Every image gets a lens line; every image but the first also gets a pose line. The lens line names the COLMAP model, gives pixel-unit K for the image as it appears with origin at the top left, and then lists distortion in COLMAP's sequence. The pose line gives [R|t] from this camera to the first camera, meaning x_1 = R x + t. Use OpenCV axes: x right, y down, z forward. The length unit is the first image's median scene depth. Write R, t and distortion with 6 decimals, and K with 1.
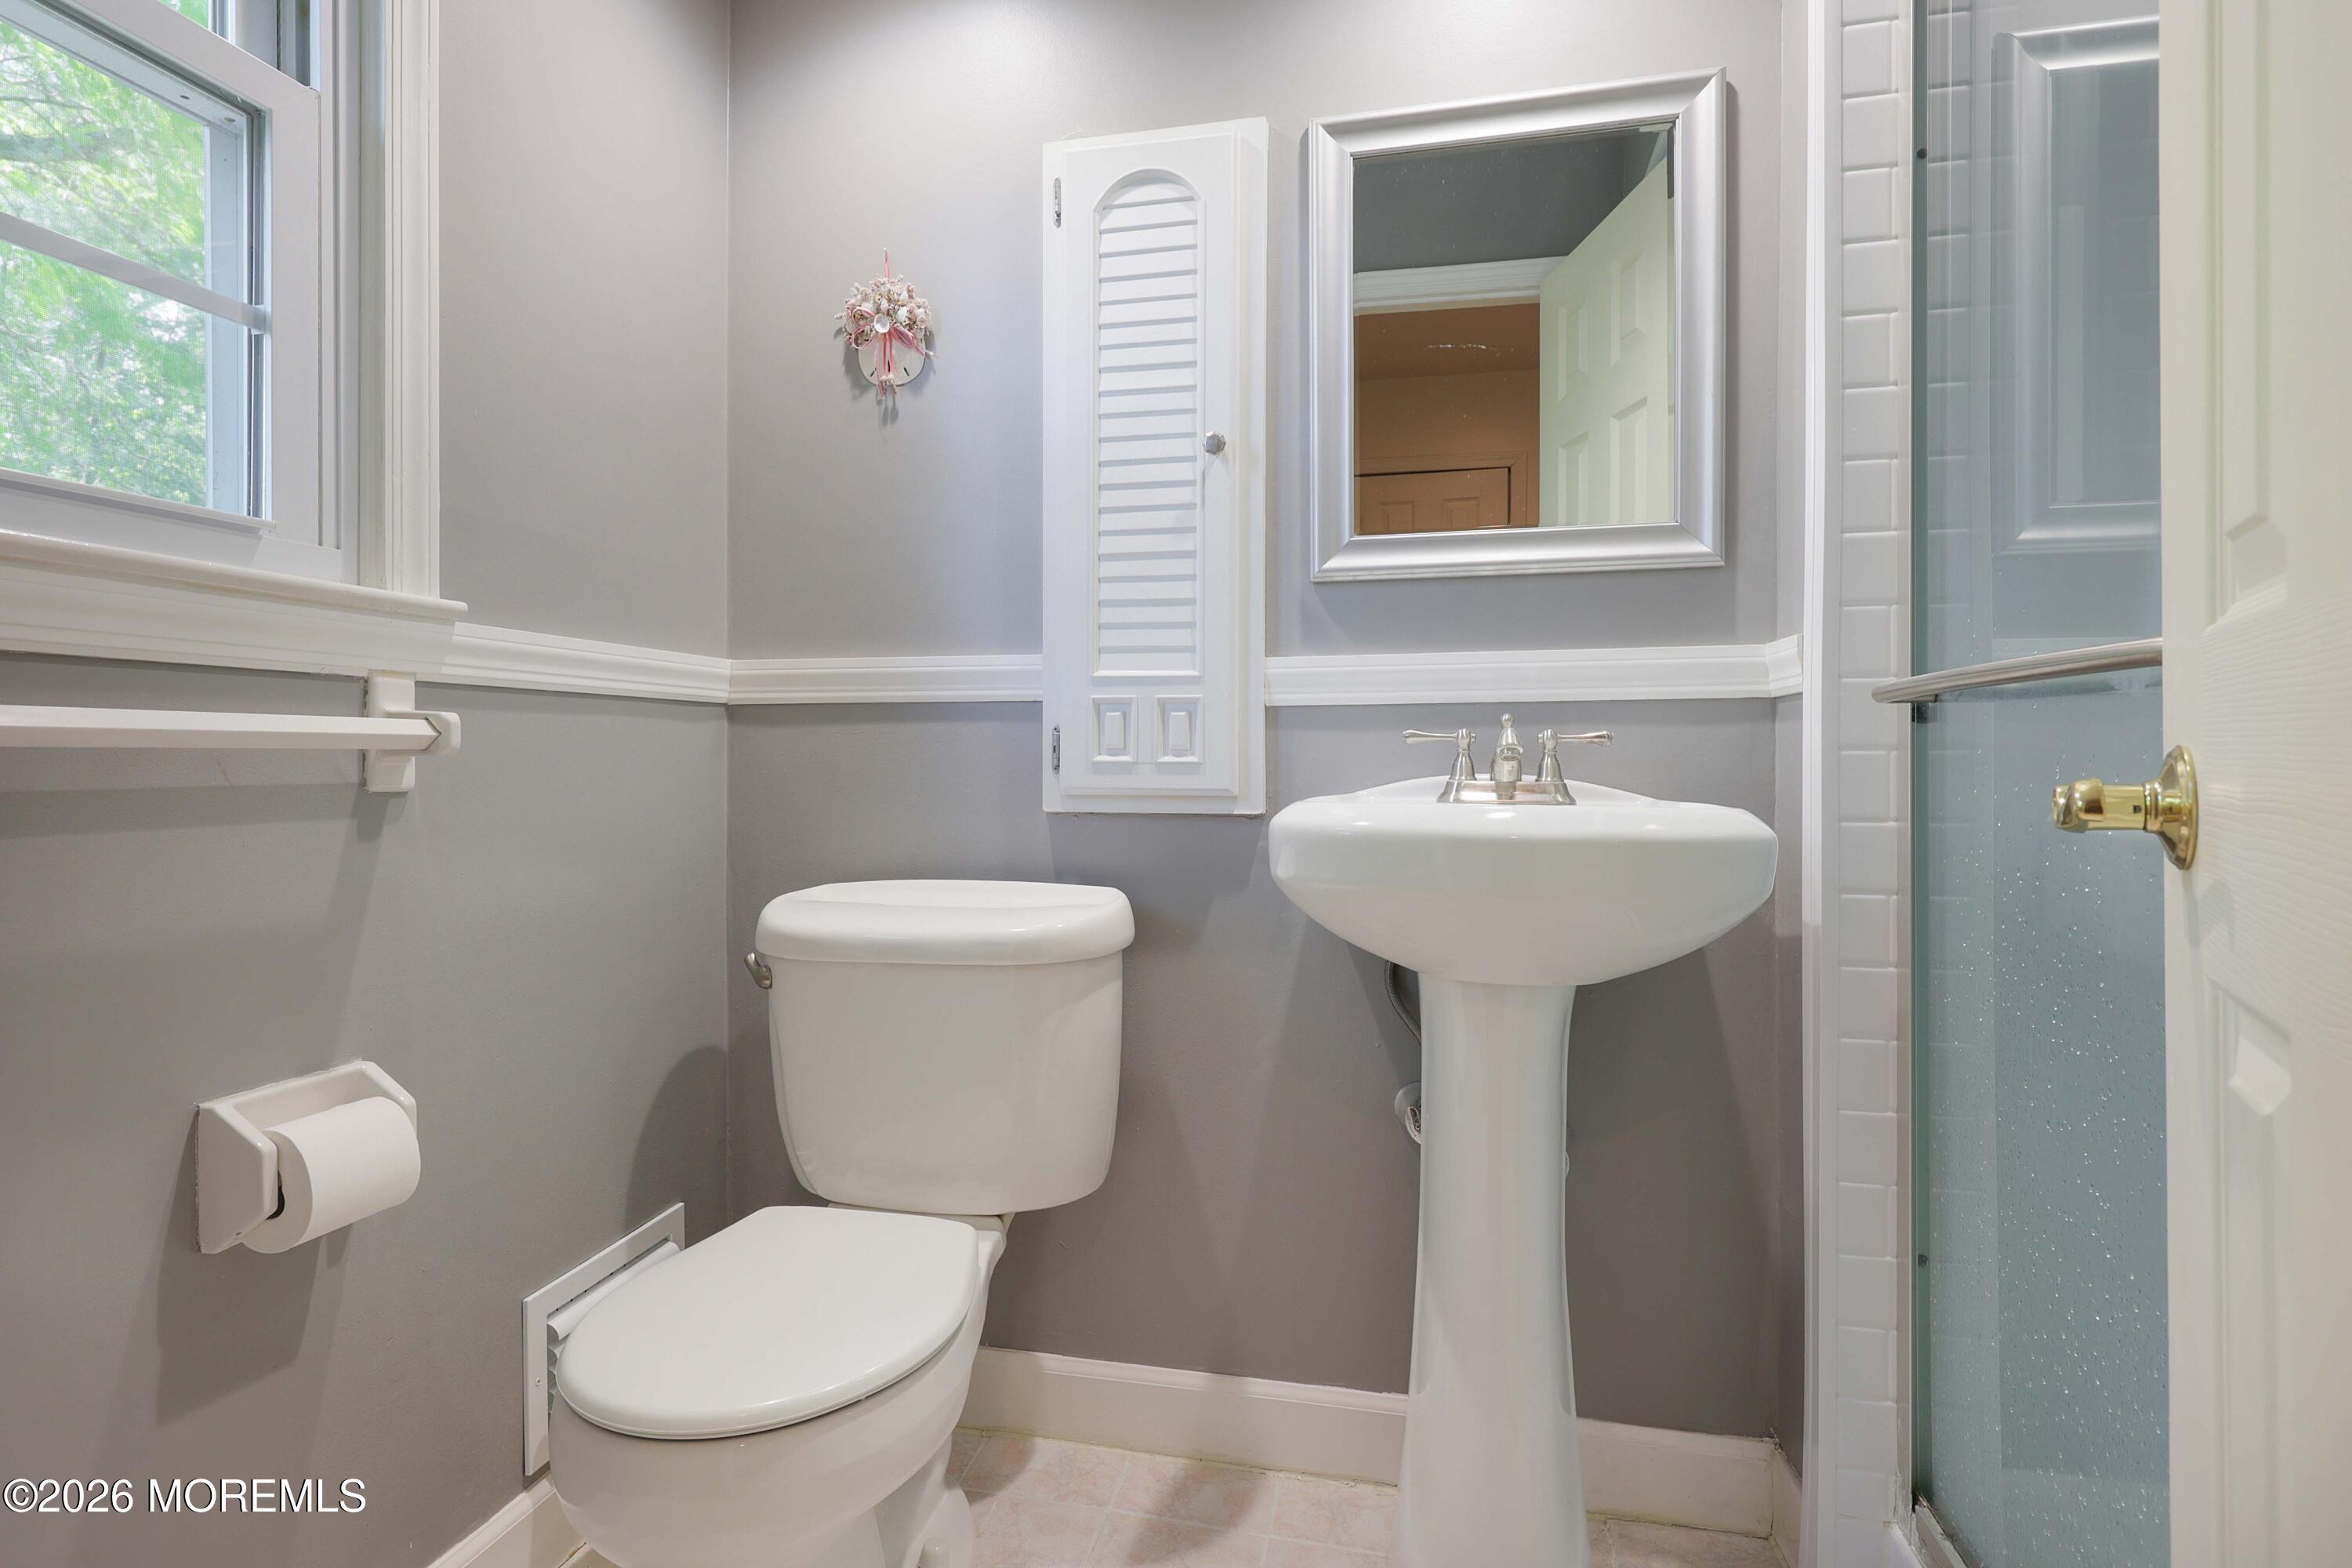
lens RADIAL K [[1179.8, 0, 1168.6], [0, 1179.8, 775.2], [0, 0, 1]] dist [0.005088, -0.000014]
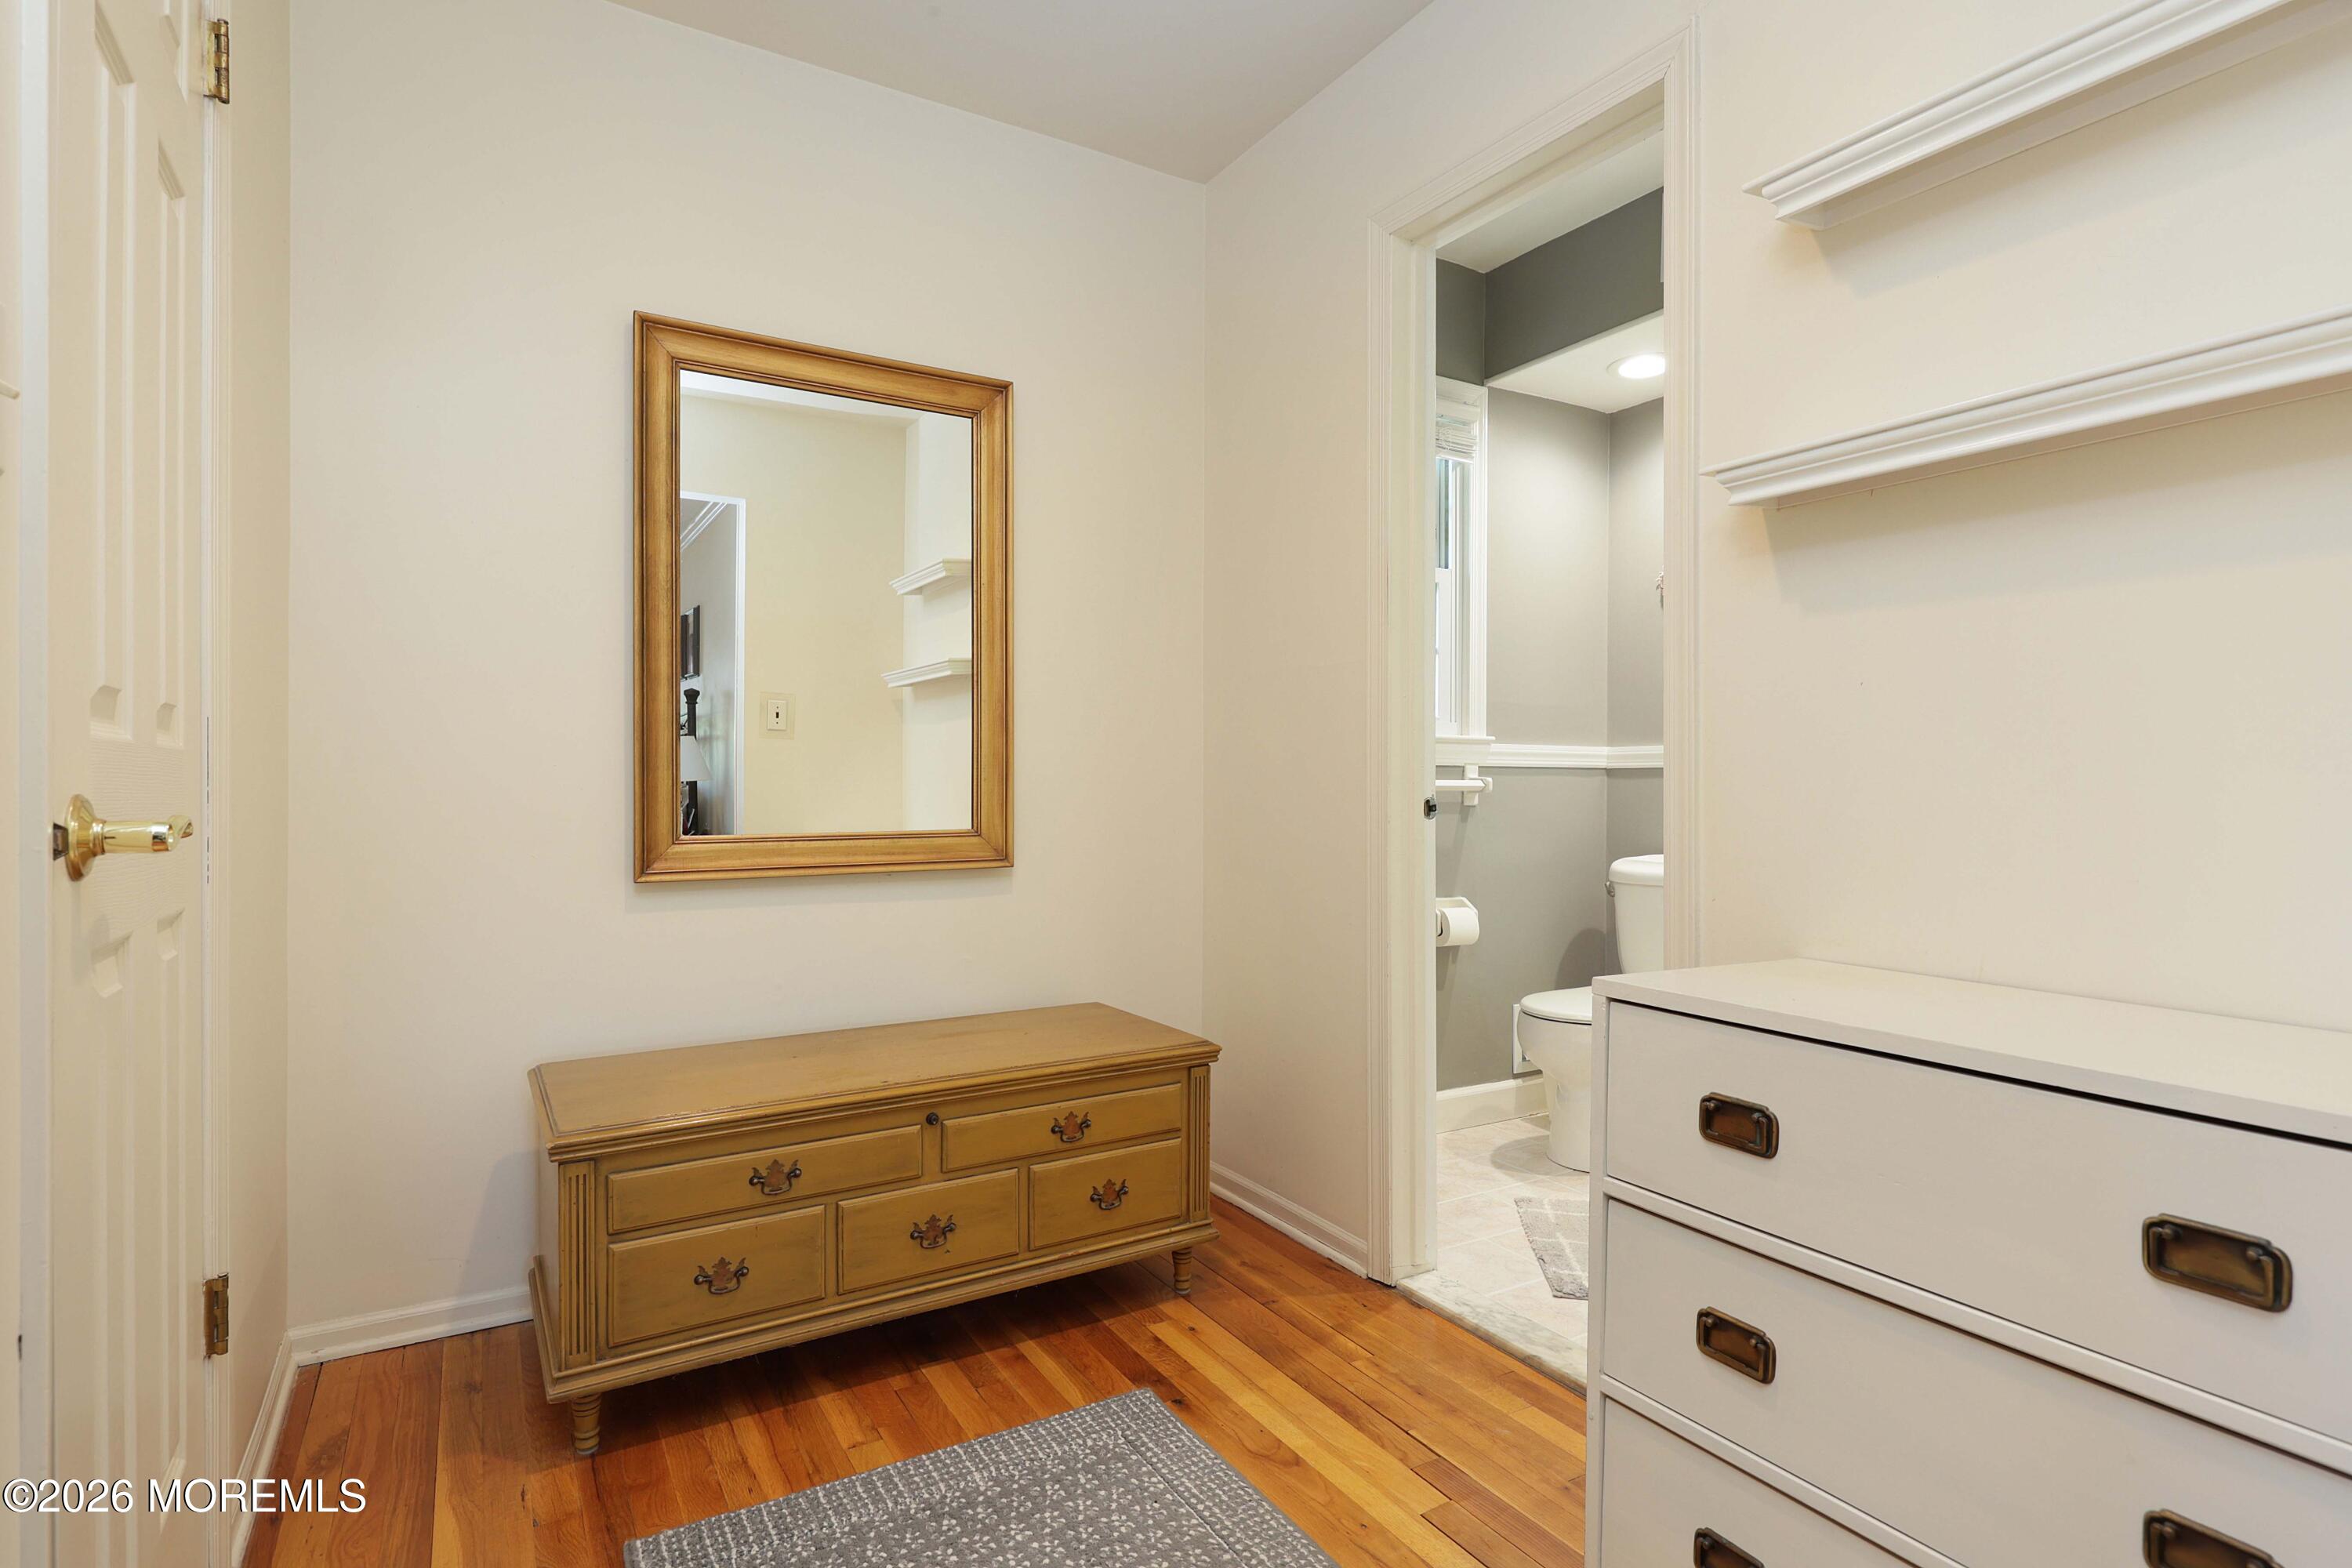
lens RADIAL K [[1179.8, 0, 1180.9], [0, 1179.8, 795.5], [0, 0, 1]] dist [0.005088, -0.000014]
pose [[0.690486, -0.001947, -0.723343, 0.889078], [-0.010070, 0.999874, -0.012304, 0.030324], [0.723275, 0.015780, 0.690379, -1.423369]]
